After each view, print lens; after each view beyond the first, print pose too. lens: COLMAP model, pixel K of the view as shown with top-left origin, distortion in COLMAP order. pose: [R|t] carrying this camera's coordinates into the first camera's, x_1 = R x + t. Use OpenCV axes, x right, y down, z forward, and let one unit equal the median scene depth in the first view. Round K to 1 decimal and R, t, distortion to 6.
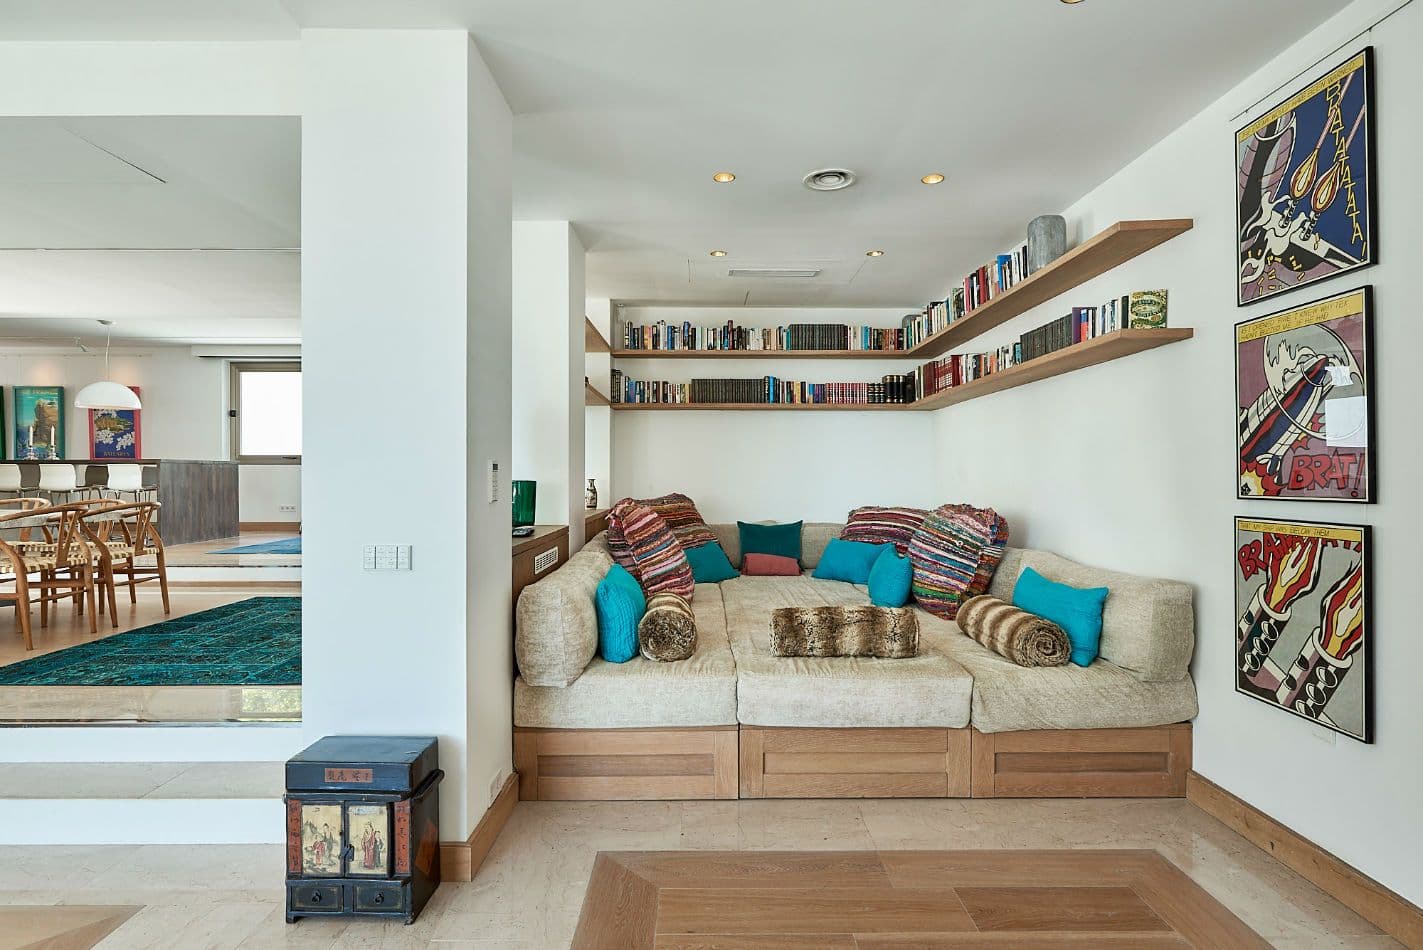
lens RADIAL K [[699.1, 0, 707.3], [0, 699.1, 469.9], [0, 0, 1]] dist [-0.000327, 0.000127]
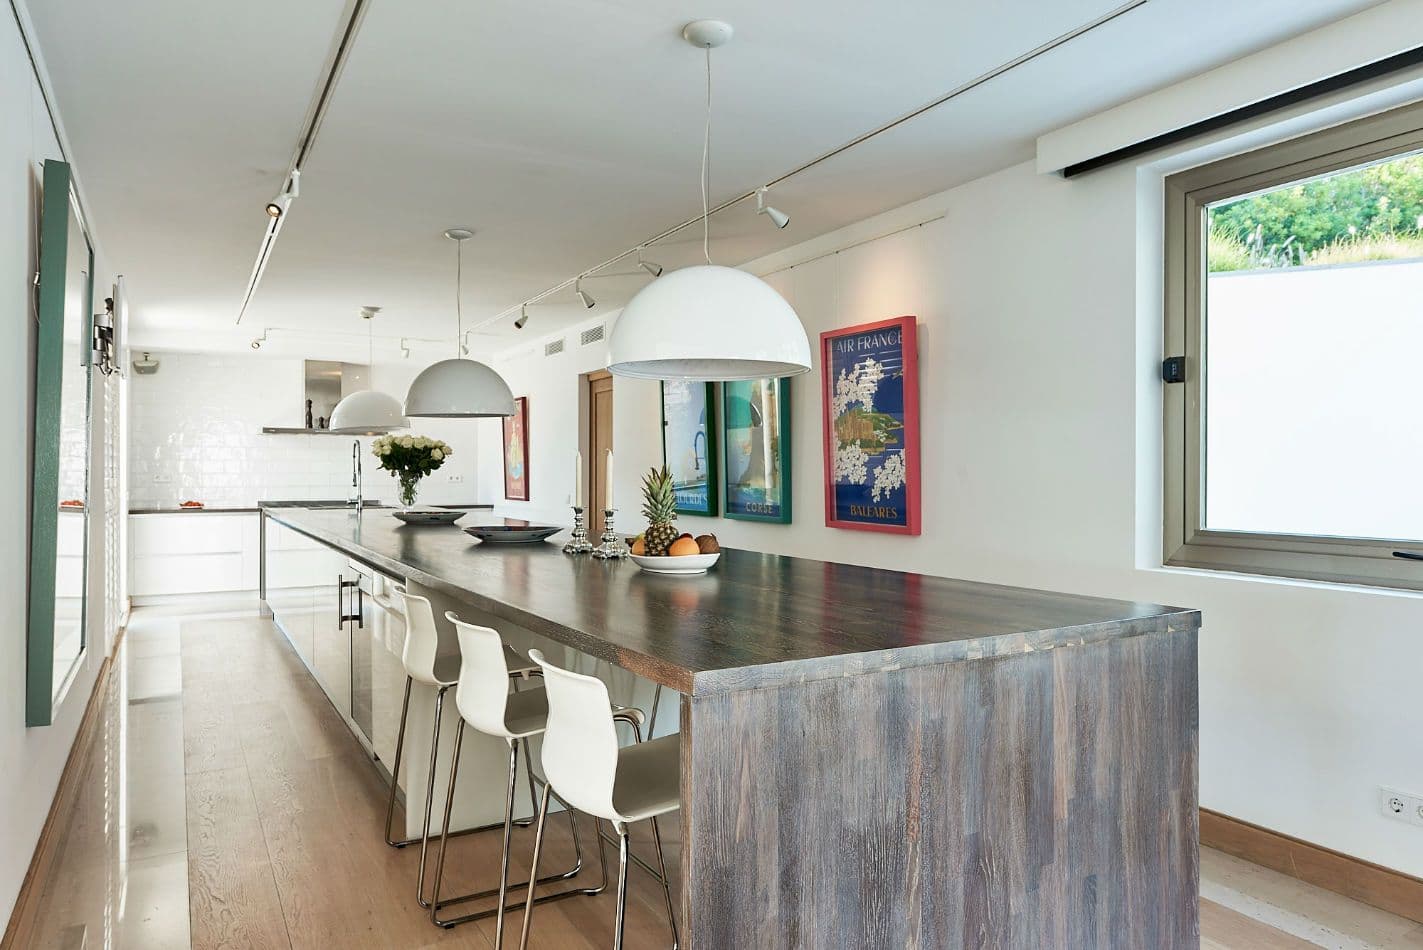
lens RADIAL K [[929.8, 0, 707.8], [0, 929.8, 477.3], [0, 0, 1]] dist [0.004521, 0.000132]
pose [[0.481401, 0.005743, -0.876482, -0.470101], [-0.006074, 0.999976, 0.003216, -0.041778], [0.876479, 0.003775, 0.481424, 0.698009]]
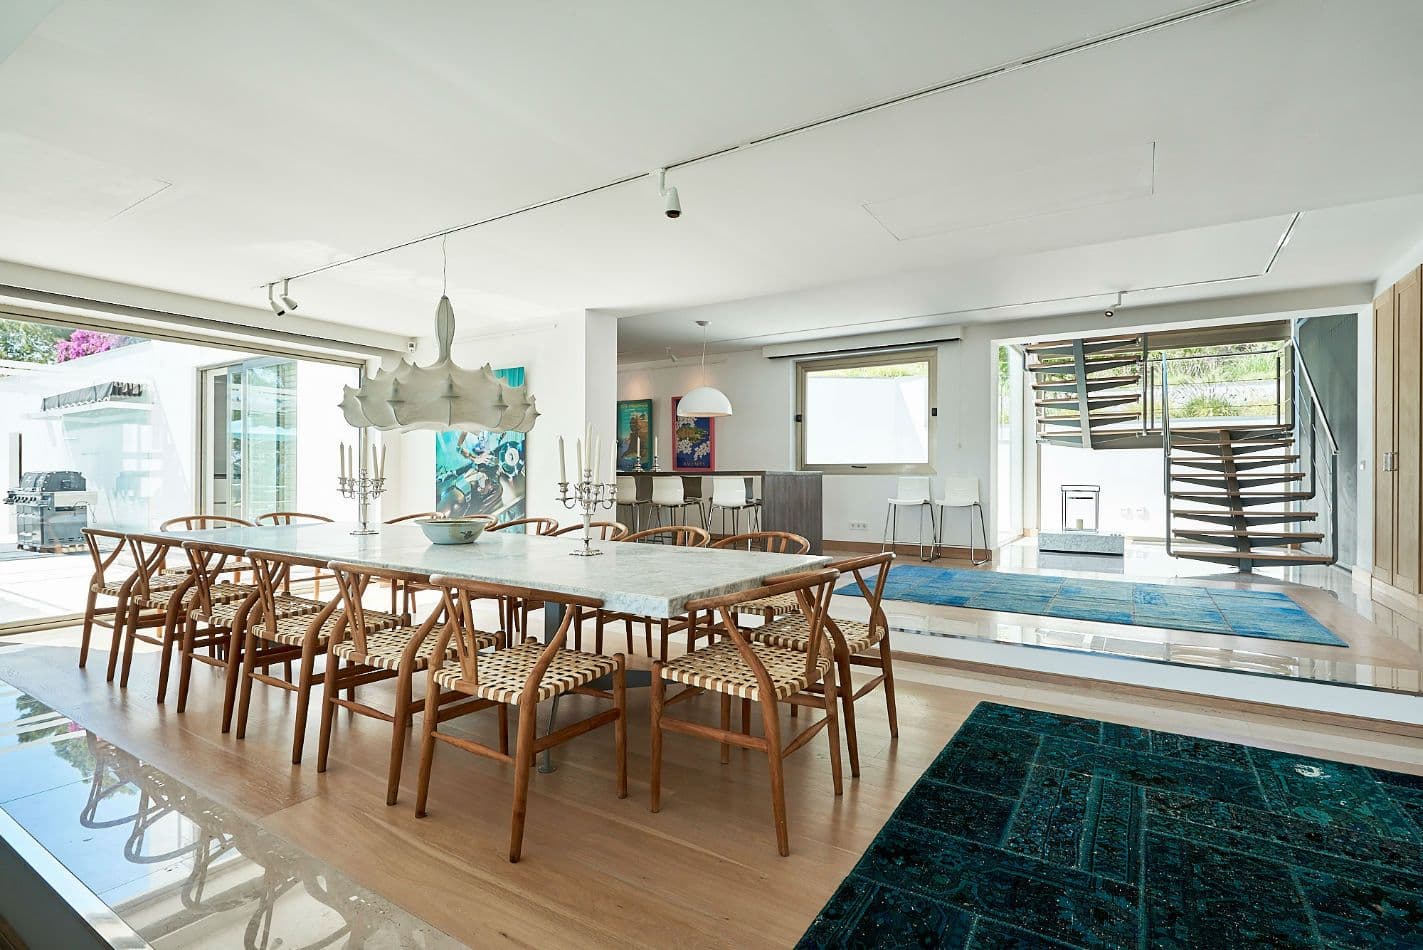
lens RADIAL K [[699.1, 0, 707.7], [0, 699.1, 476.5], [0, 0, 1]] dist [-0.000327, 0.000127]
pose [[0.835577, 0.004095, -0.549358, -0.288186], [-0.006753, 0.999973, -0.002818, -0.002580], [0.549331, 0.006065, 0.835583, 0.187886]]
